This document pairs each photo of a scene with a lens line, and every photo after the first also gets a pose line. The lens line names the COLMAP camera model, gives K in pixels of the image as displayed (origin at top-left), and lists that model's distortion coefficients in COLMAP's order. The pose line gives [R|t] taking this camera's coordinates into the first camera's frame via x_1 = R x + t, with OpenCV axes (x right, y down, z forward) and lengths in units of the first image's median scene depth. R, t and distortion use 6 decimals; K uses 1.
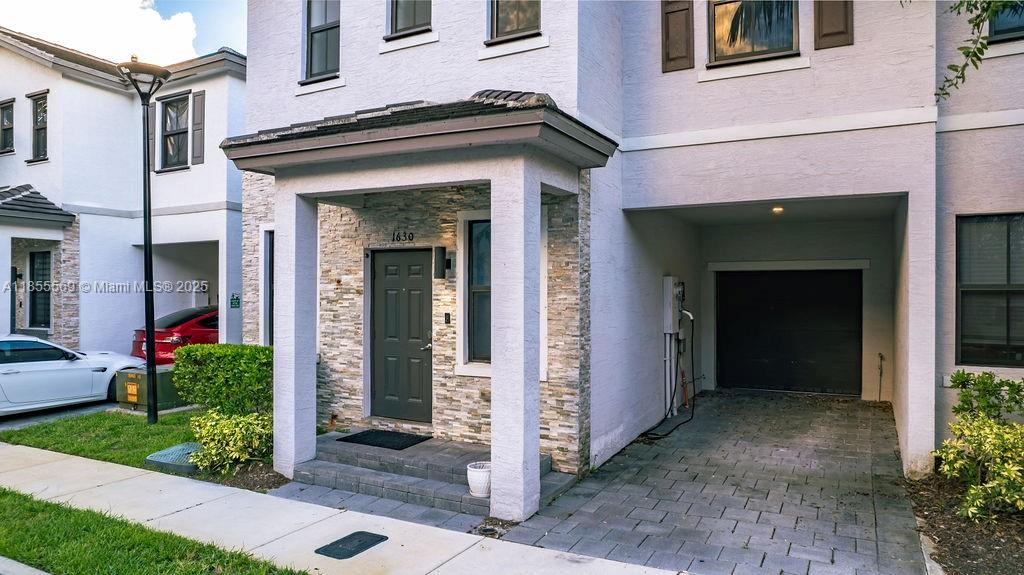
lens RADIAL K [[655.4, 0, 512.0], [0, 655.4, 287.5], [0, 0, 1]] dist [-0.061851, 0.055644]
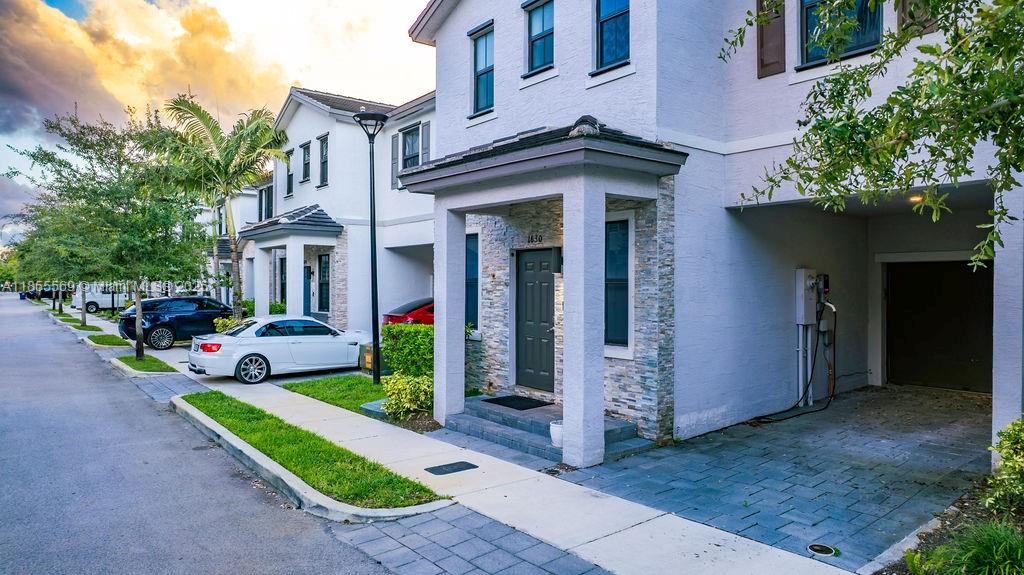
lens RADIAL K [[655.4, 0, 512.0], [0, 655.4, 287.5], [0, 0, 1]] dist [-0.061851, 0.055644]
pose [[0.917253, 0.001186, -0.398304, 0.294986], [0.003000, 0.999947, 0.009886, 0.001038], [0.398295, -0.010262, 0.917200, -0.147205]]
